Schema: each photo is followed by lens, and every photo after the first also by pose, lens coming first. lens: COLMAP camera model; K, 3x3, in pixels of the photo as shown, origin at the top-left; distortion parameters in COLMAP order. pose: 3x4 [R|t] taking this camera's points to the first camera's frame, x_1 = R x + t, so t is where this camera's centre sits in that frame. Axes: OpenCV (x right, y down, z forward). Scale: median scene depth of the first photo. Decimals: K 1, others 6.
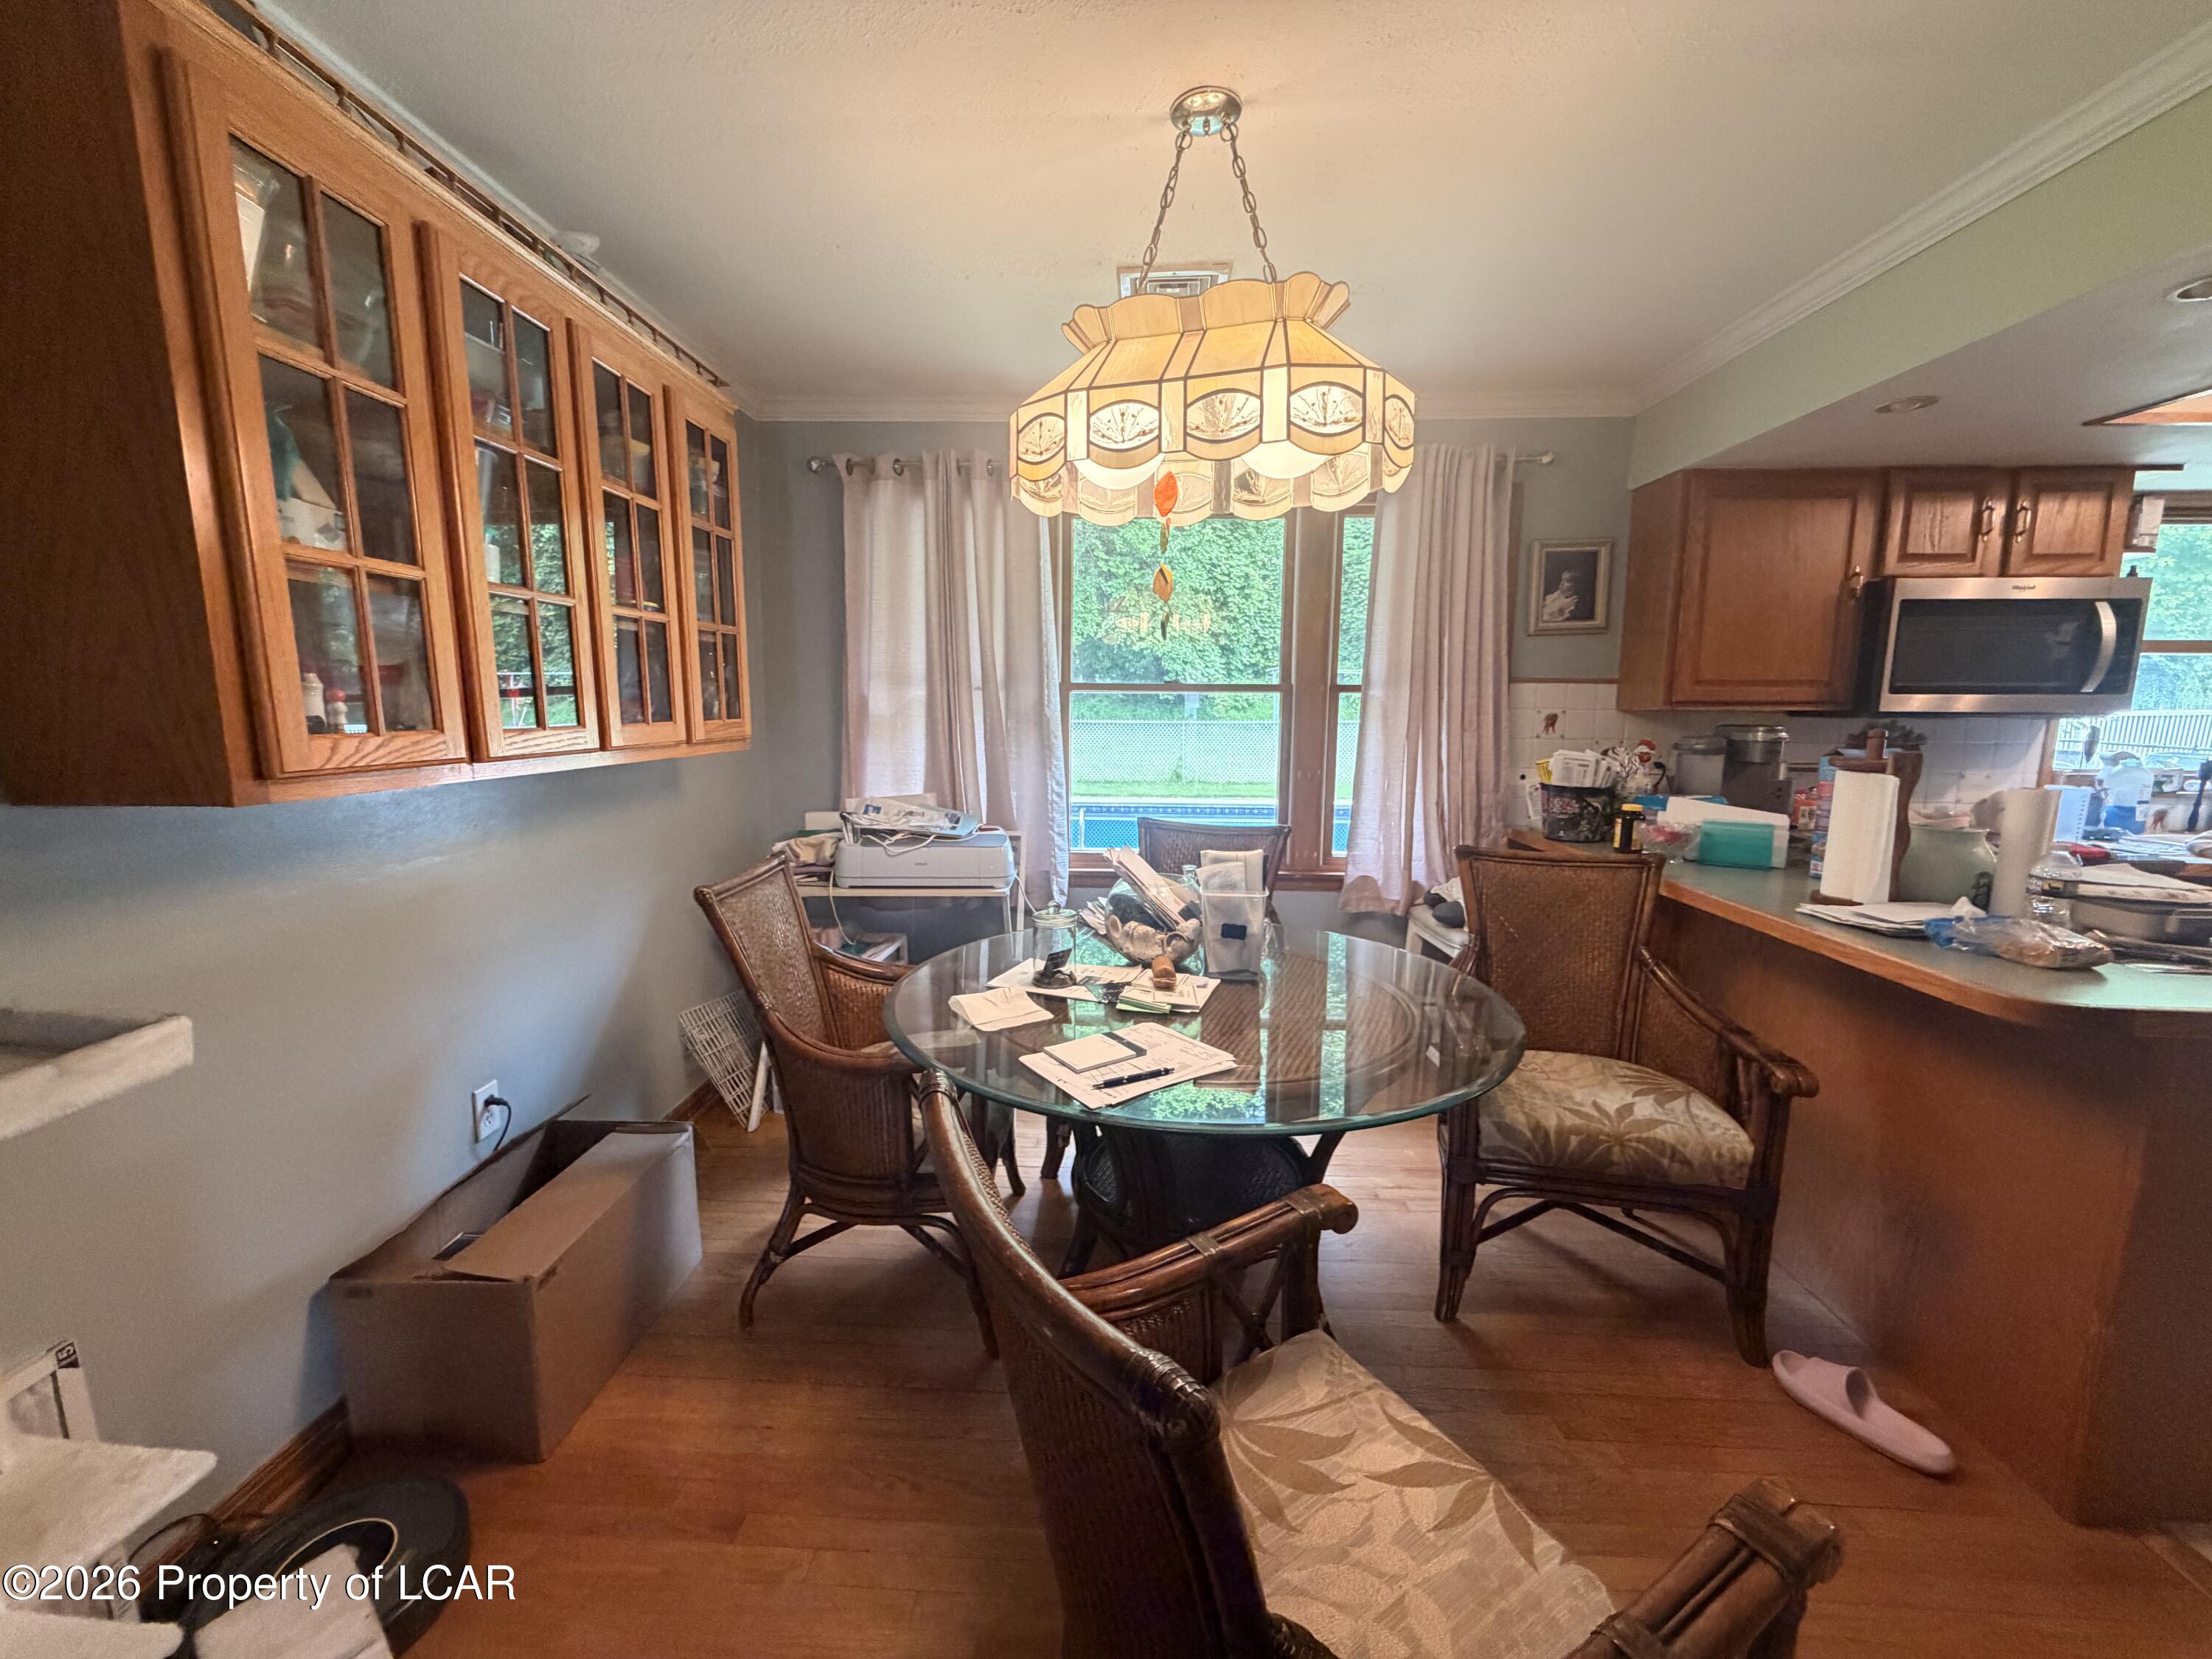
lens RADIAL K [[867.5, 0, 1118.7], [0, 867.5, 831.2], [0, 0, 1]] dist [0.001544, 0.000058]
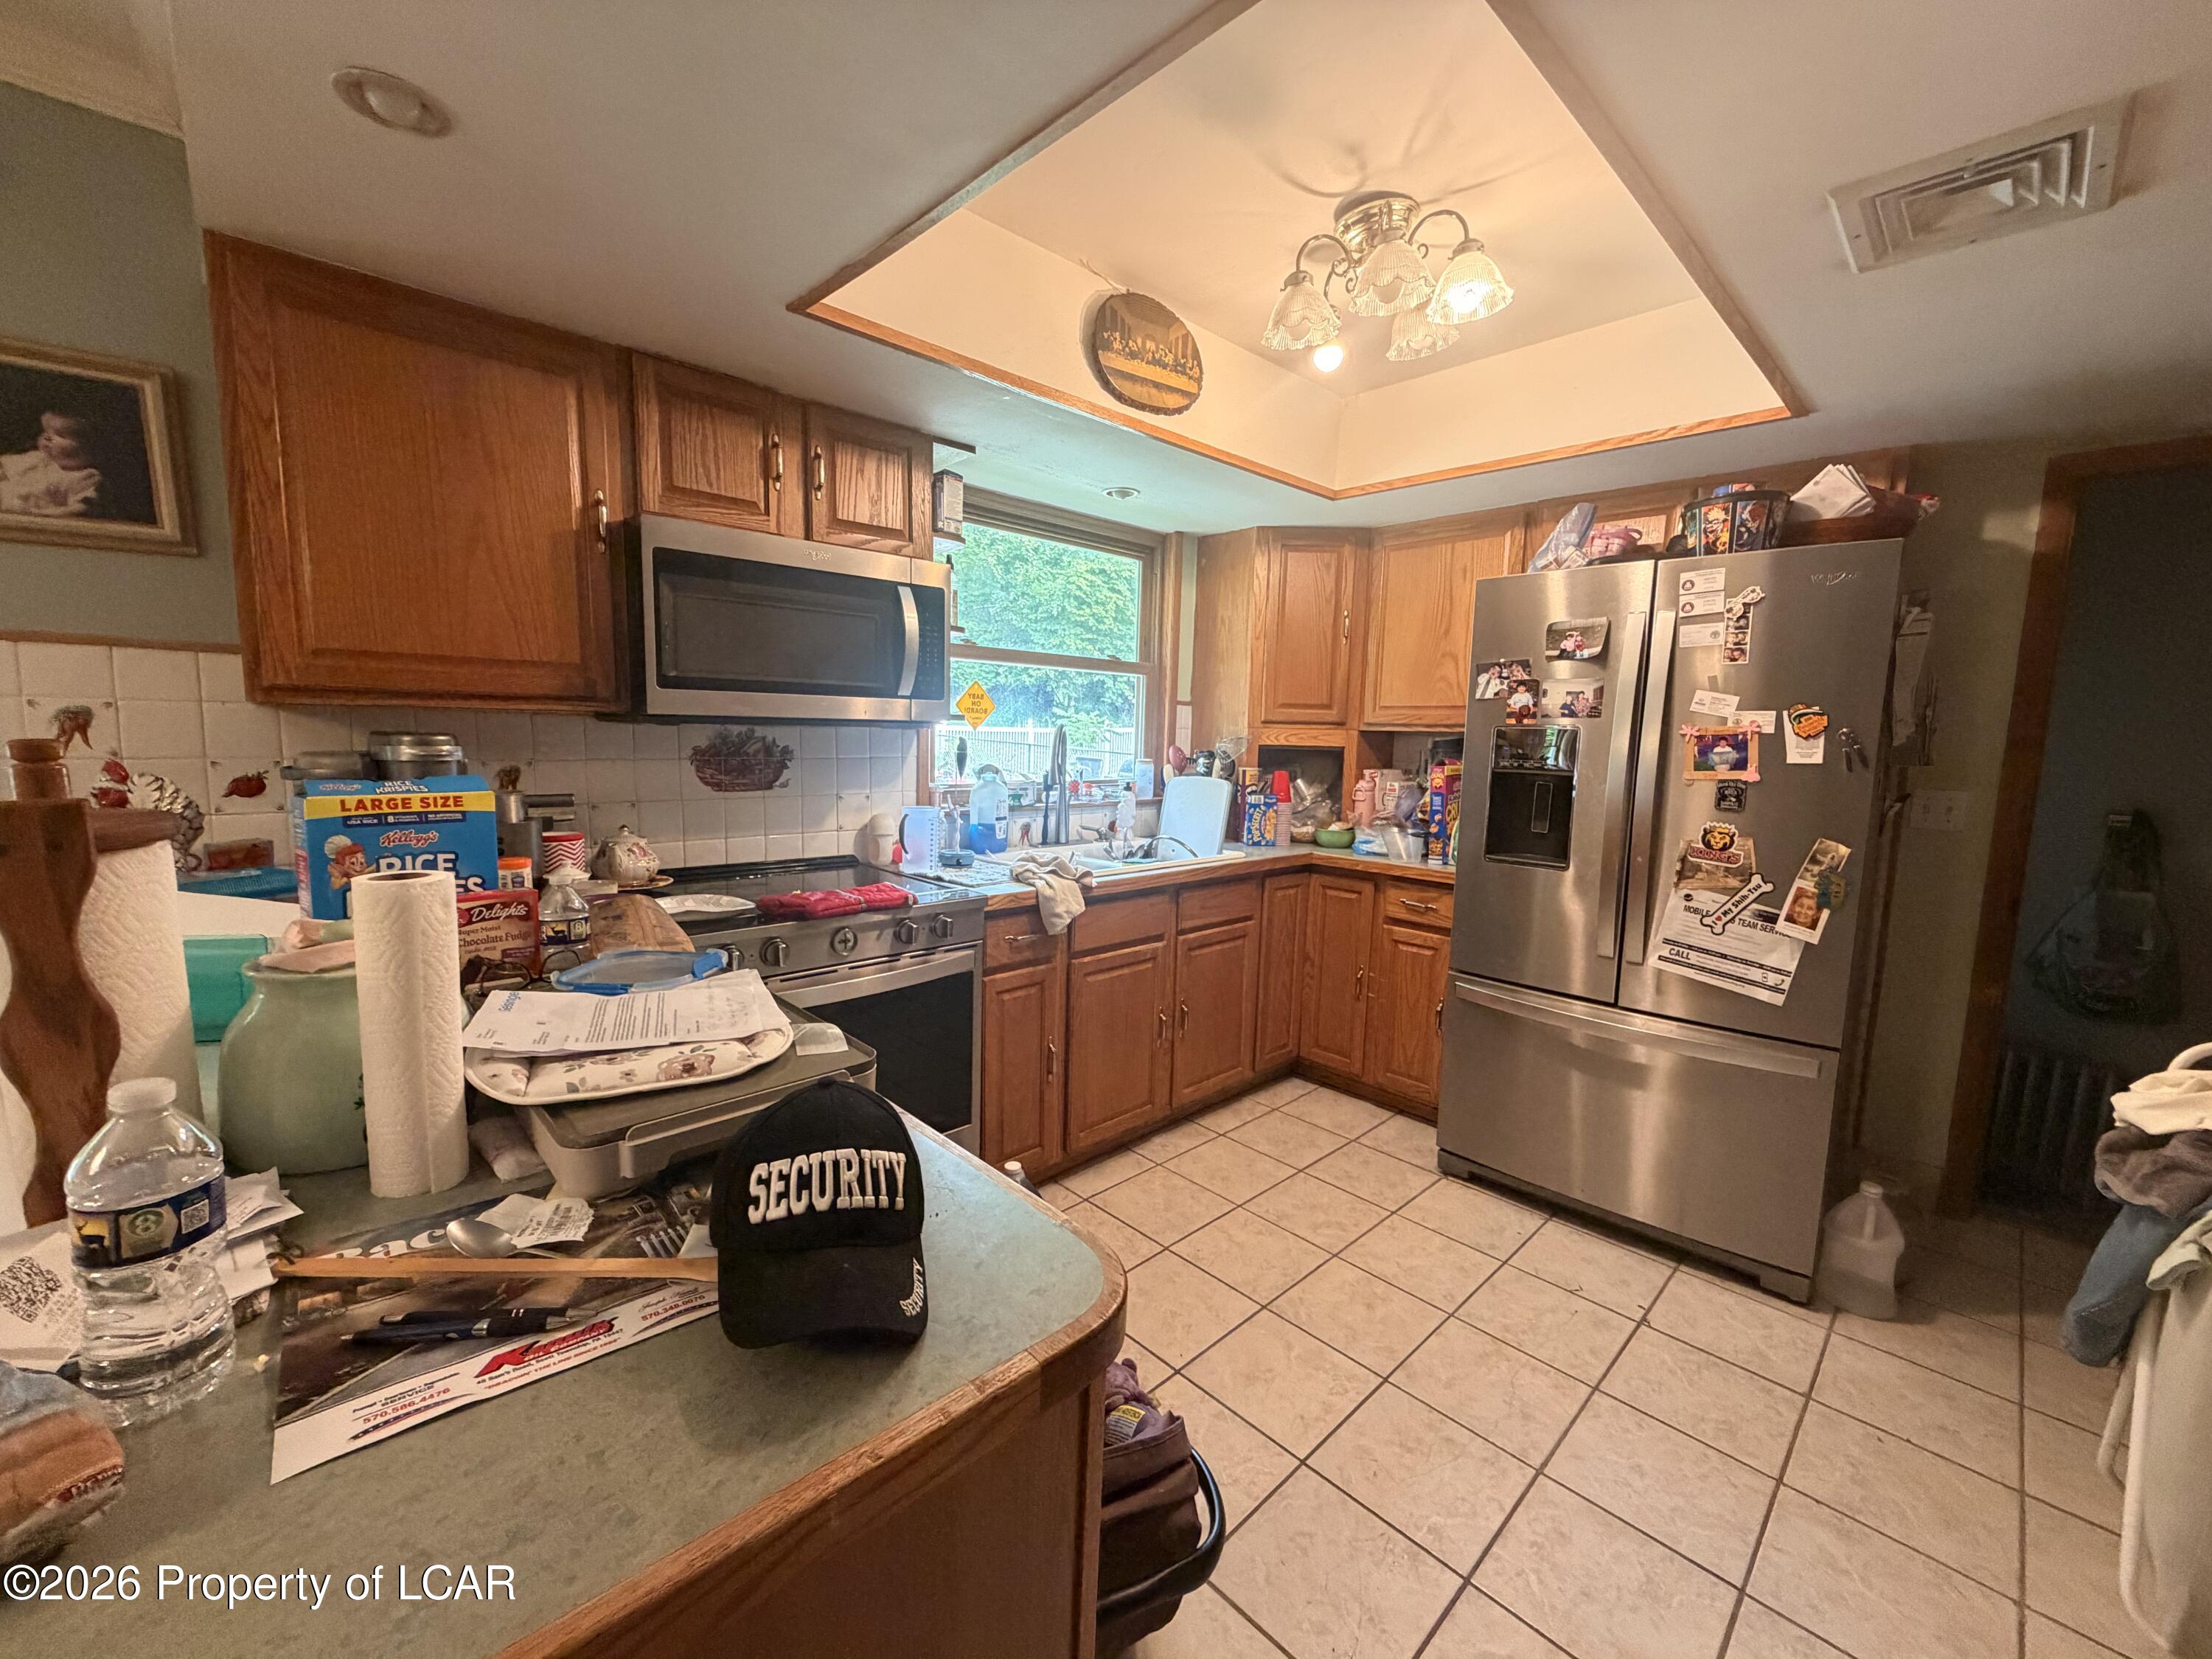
lens RADIAL K [[867.5, 0, 1118.7], [0, 867.5, 831.2], [0, 0, 1]] dist [0.001544, 0.000058]
pose [[0.695887, -0.073028, 0.714429, 0.630164], [0.078691, 0.996580, 0.025220, -0.034987], [-0.713827, 0.038669, 0.699254, 0.269850]]
